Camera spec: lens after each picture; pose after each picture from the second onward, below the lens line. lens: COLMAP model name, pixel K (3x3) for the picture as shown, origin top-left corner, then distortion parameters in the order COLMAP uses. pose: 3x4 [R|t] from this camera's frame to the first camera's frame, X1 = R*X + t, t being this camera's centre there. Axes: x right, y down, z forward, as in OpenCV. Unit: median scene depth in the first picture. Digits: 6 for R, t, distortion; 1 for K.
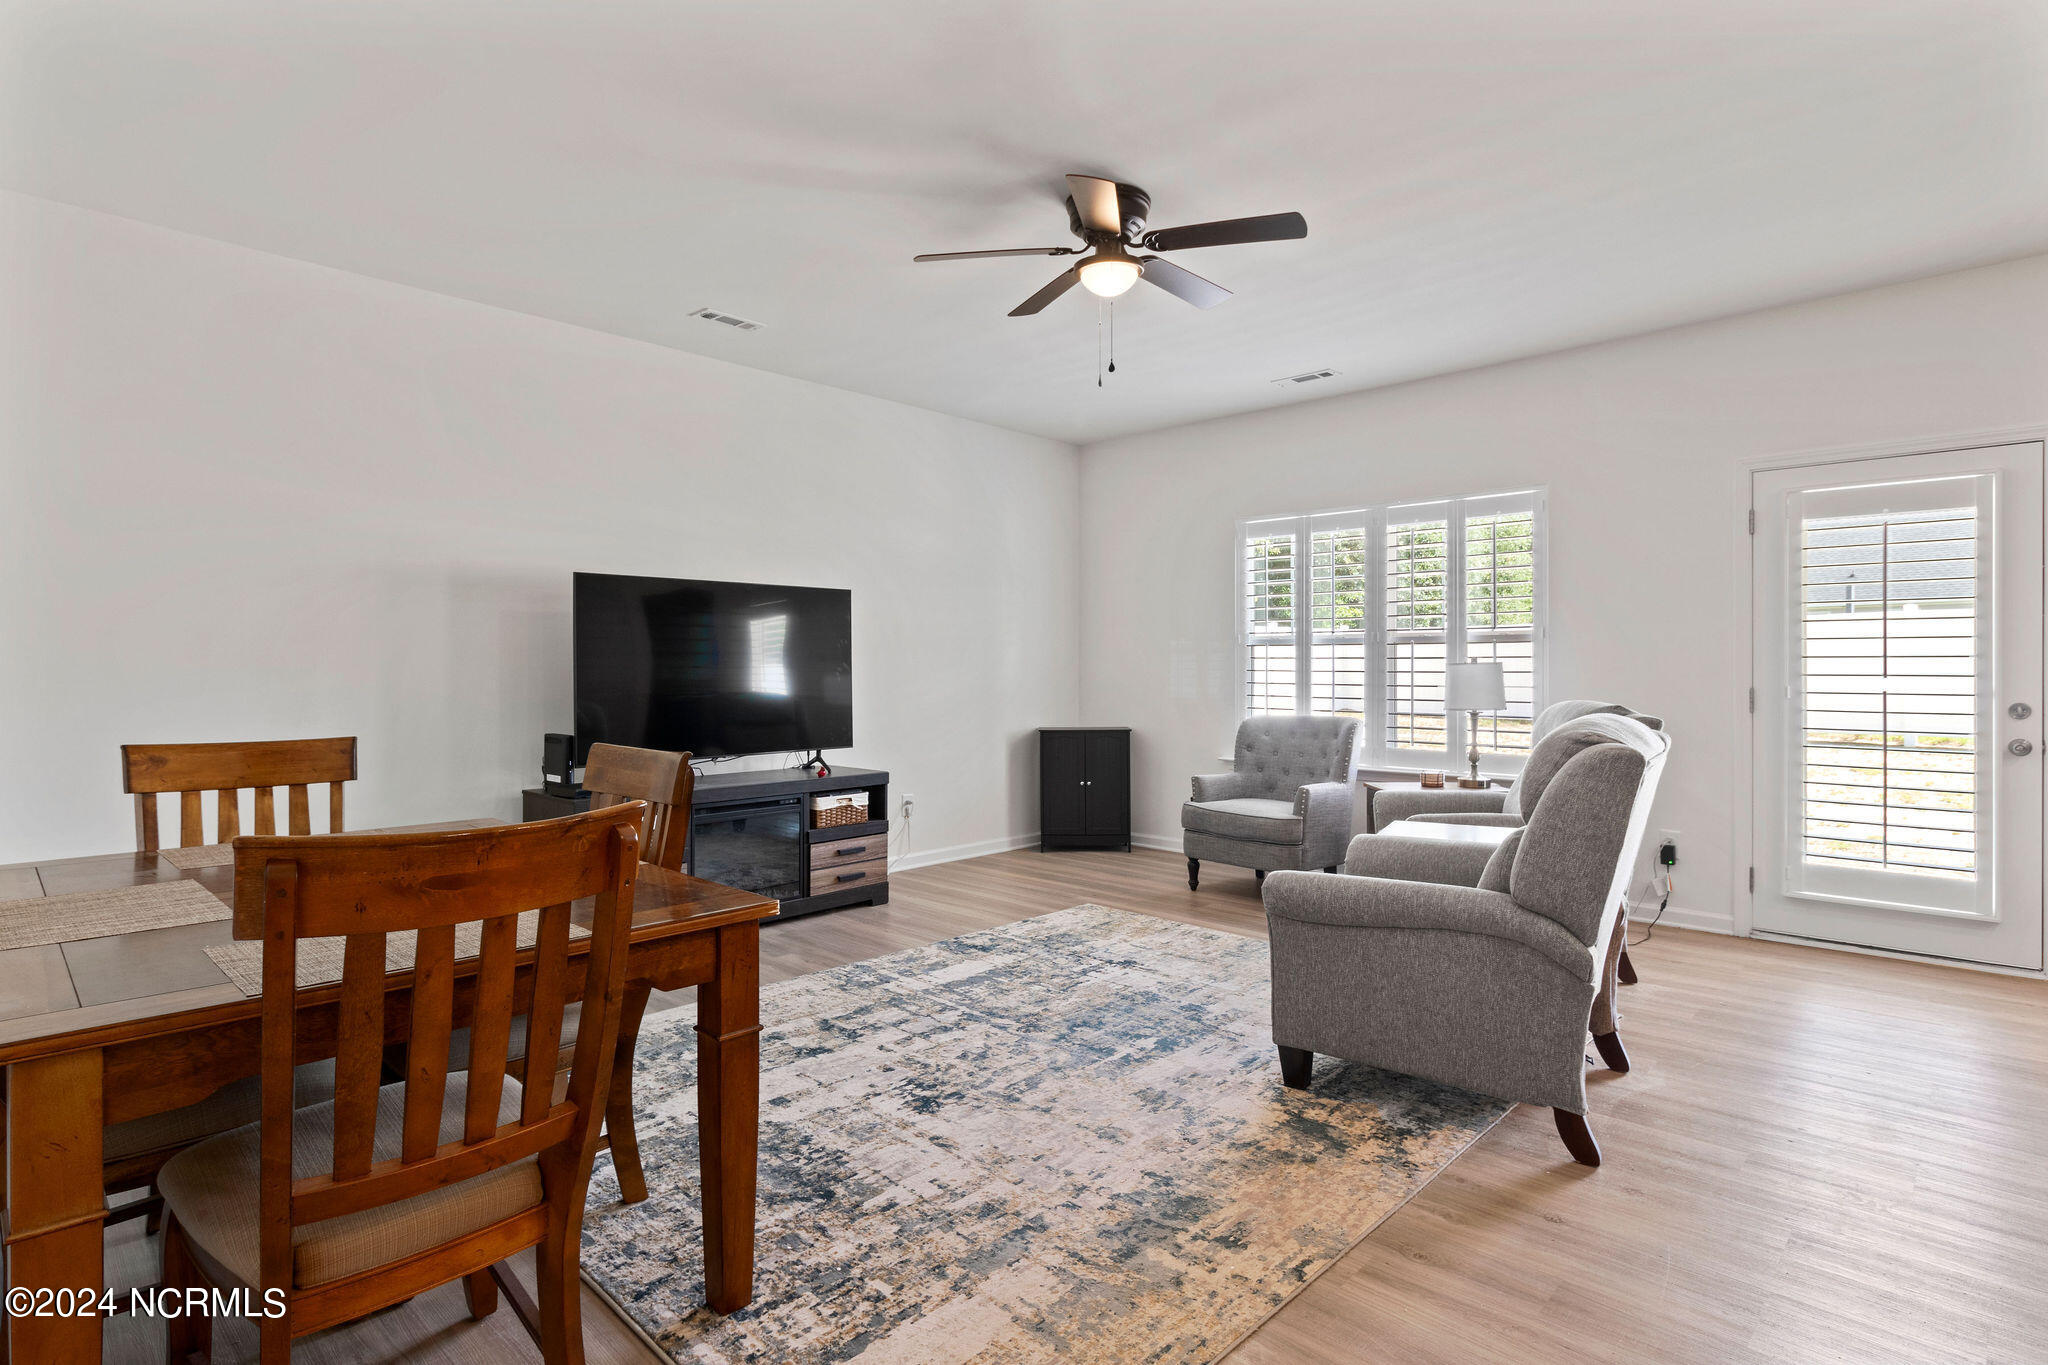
lens RADIAL K [[1017.0, 0, 1019.4], [0, 1017.0, 680.2], [0, 0, 1]] dist [-0.001217, -0.000385]
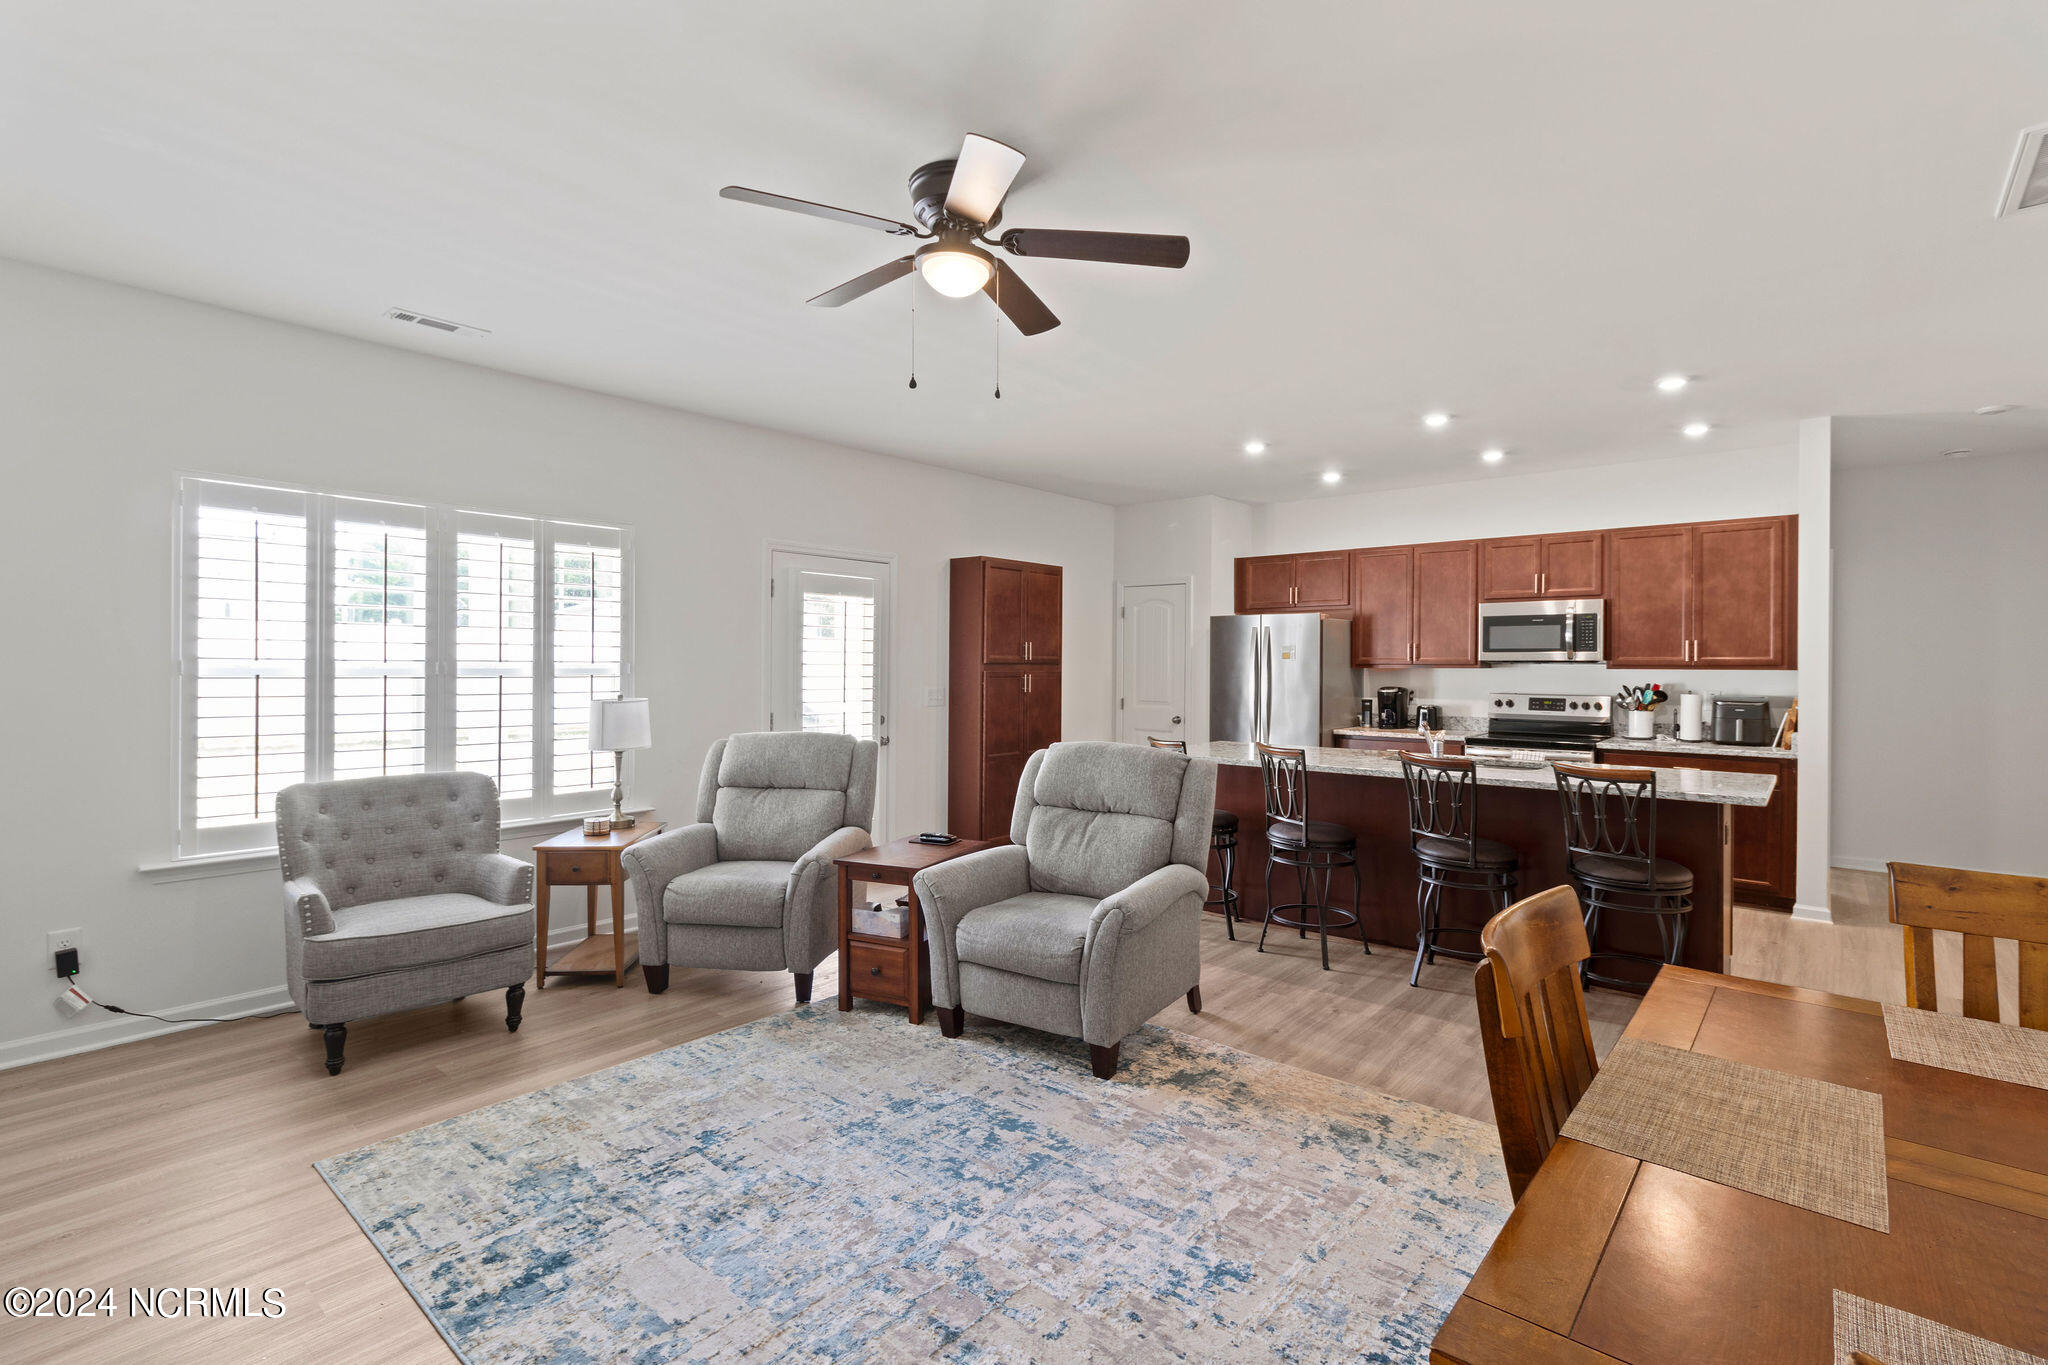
lens RADIAL K [[942.6, 0, 1012.4], [0, 942.6, 667.0], [0, 0, 1]] dist [0.002465, 0.000021]
pose [[-0.048939, -0.002715, 0.998798, -0.837923], [0.008539, 0.999959, 0.003136, -0.085120], [-0.998765, 0.008682, -0.048914, 1.181092]]
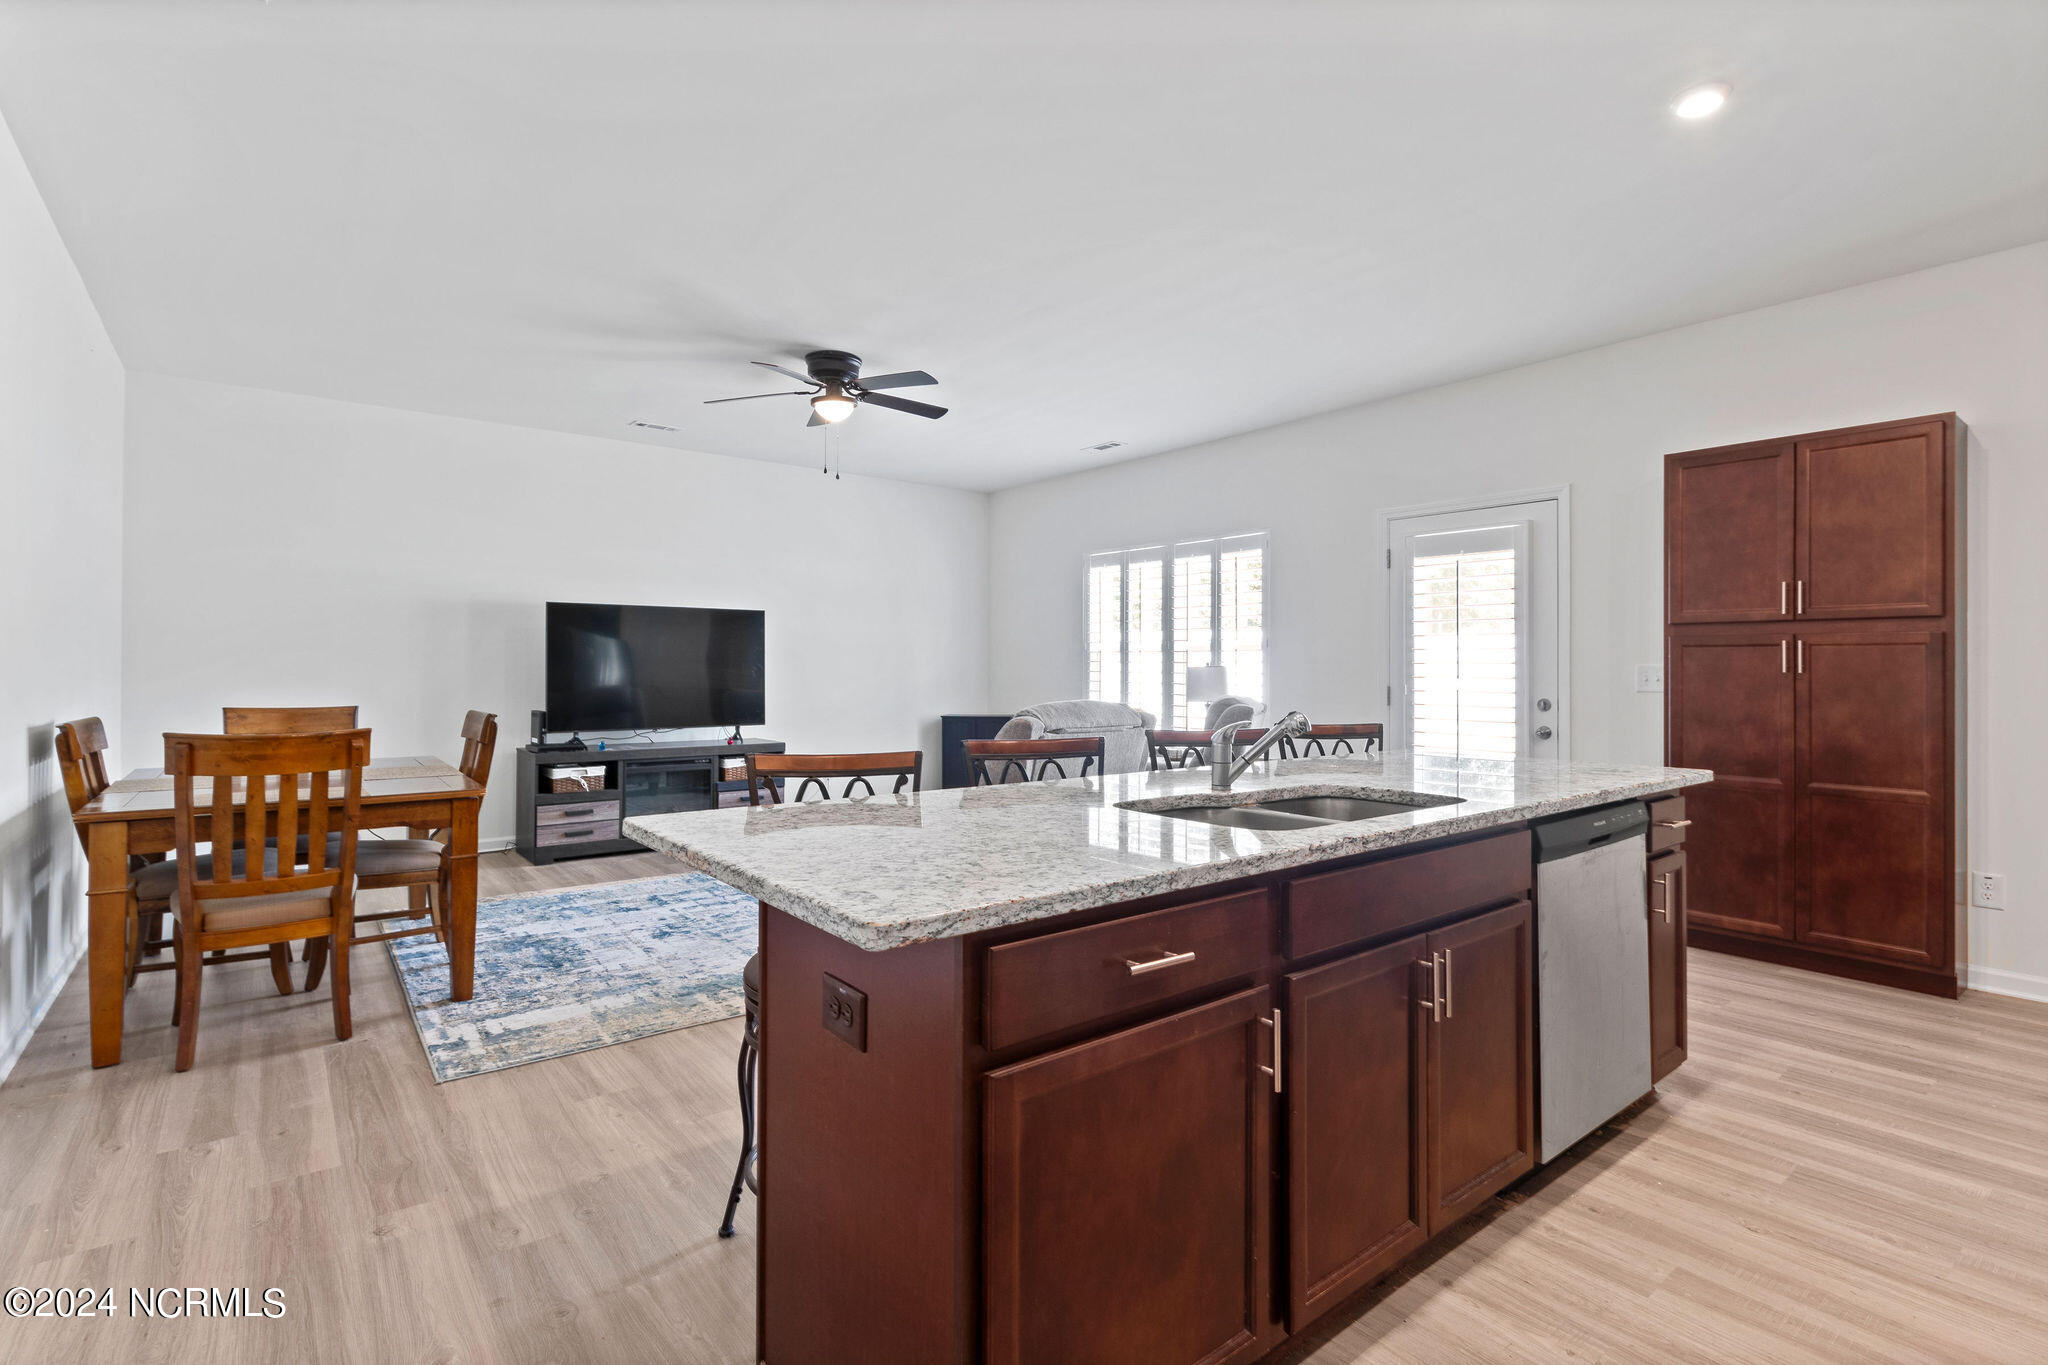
lens RADIAL K [[942.6, 0, 1016.6], [0, 942.6, 672.6], [0, 0, 1]] dist [0.002465, 0.000021]
pose [[0.990246, 0.006202, -0.139190, 0.660270], [-0.007158, 0.999954, -0.006372, 0.001521], [0.139144, 0.007306, 0.990245, -0.411716]]
